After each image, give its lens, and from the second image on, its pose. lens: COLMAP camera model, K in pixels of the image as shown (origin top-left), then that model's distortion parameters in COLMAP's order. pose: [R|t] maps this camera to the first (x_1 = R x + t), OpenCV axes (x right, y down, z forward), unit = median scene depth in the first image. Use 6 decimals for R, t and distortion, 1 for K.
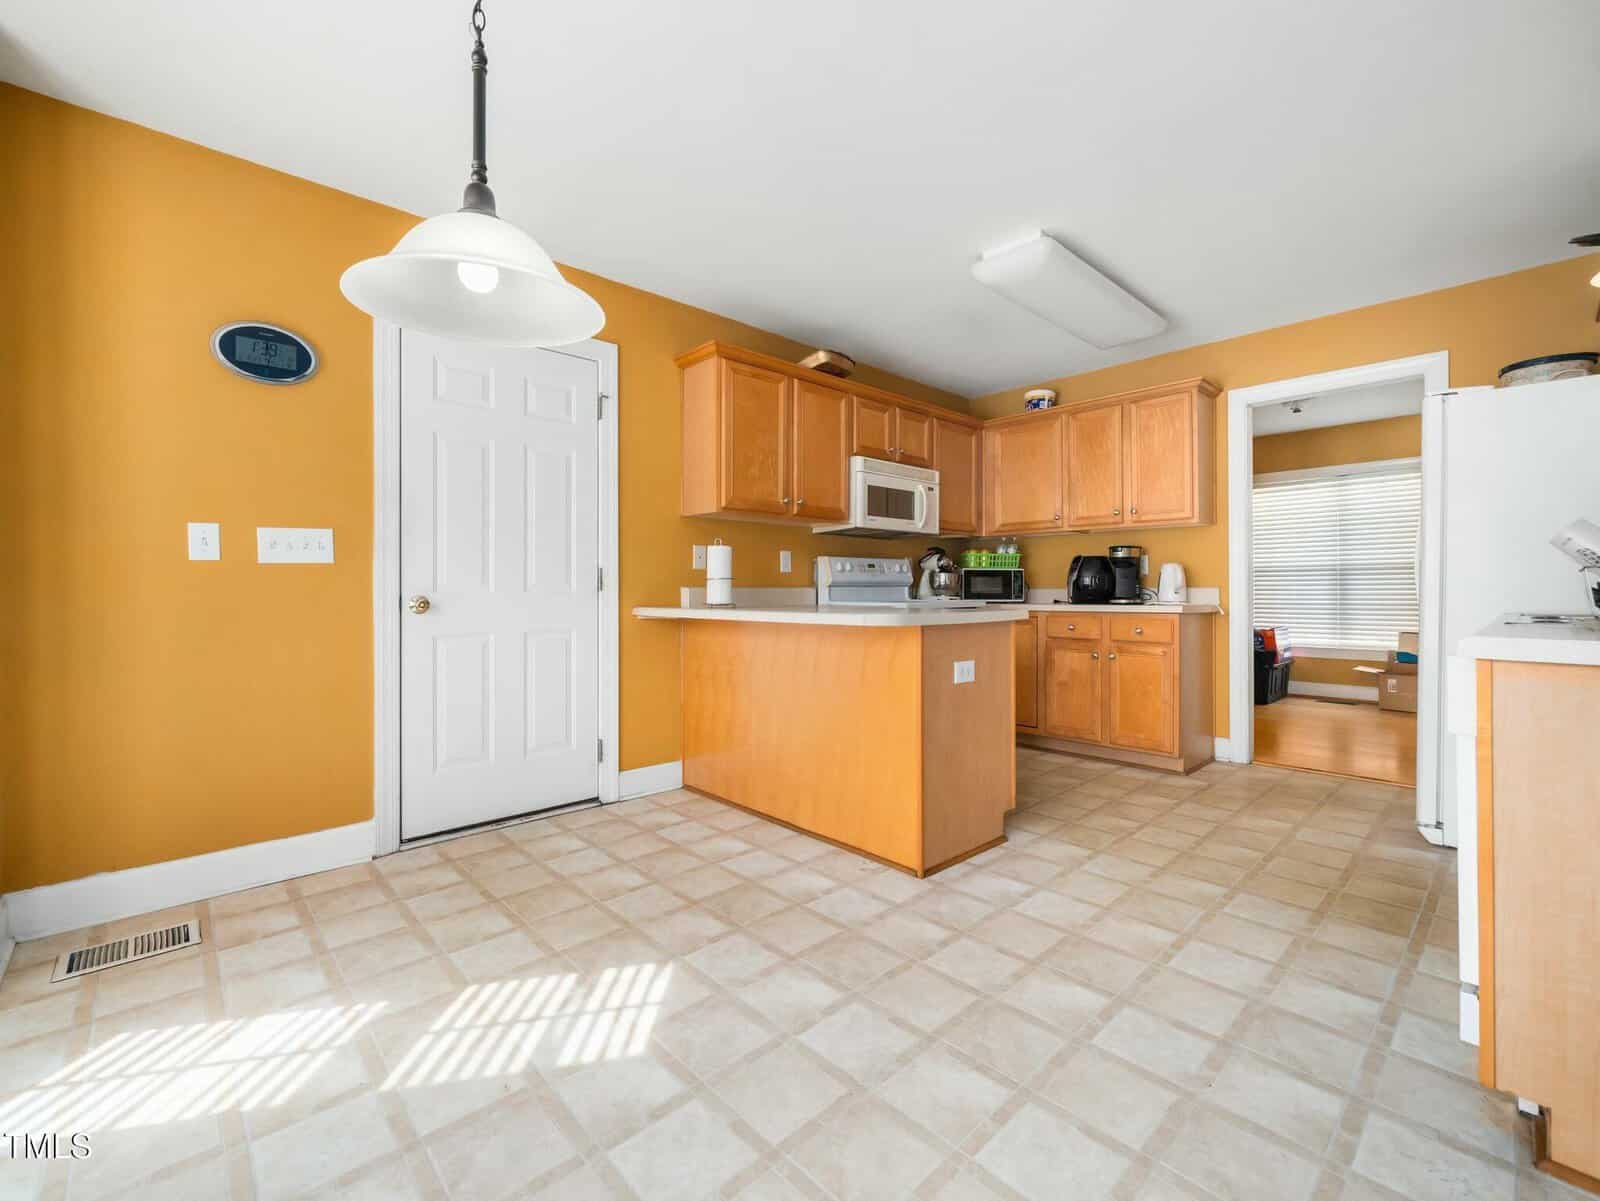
lens RADIAL K [[677.1, 0, 810.2], [0, 677.1, 586.9], [0, 0, 1]] dist [-0.001077, -0.000325]
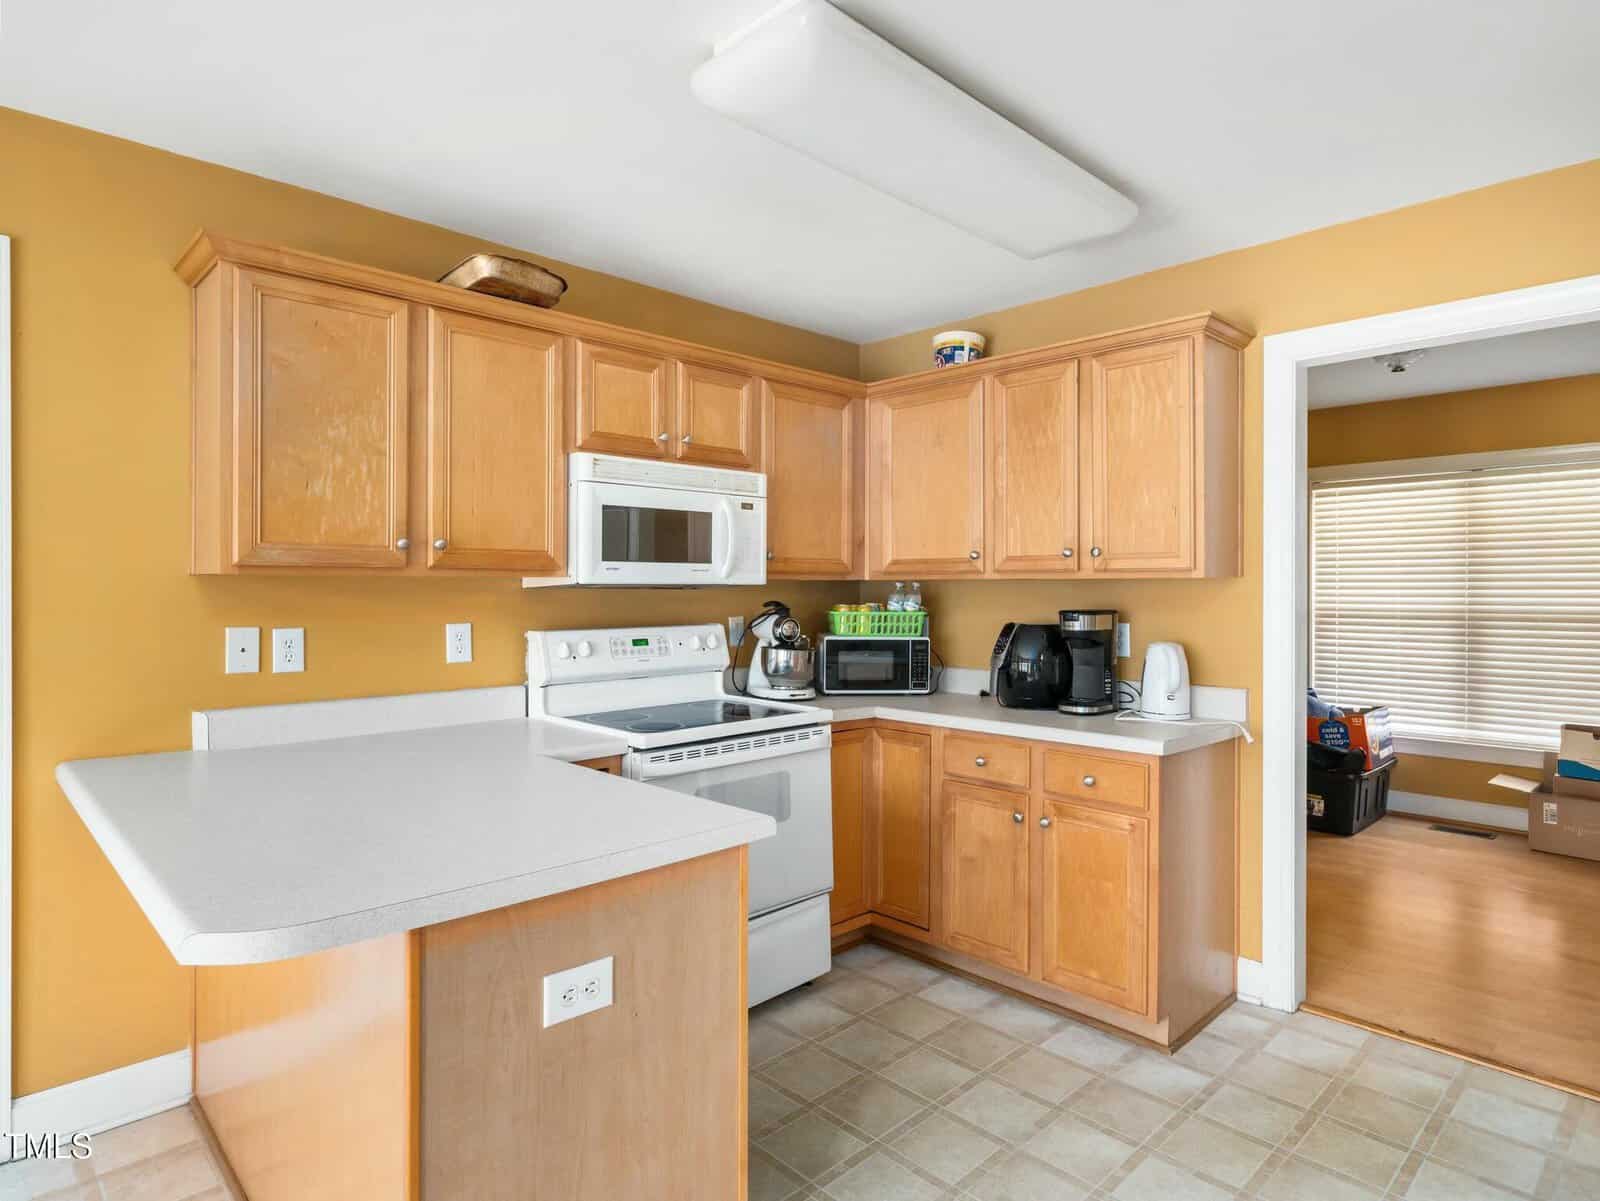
lens RADIAL K [[892.9, 0, 803.6], [0, 892.9, 591.0], [0, 0, 1]] dist [0.000060, 0.001362]
pose [[0.999862, 0.003247, 0.016279, 0.224312], [-0.003358, 0.999971, 0.006849, -0.083317], [-0.016257, -0.006903, 0.999844, 0.267703]]
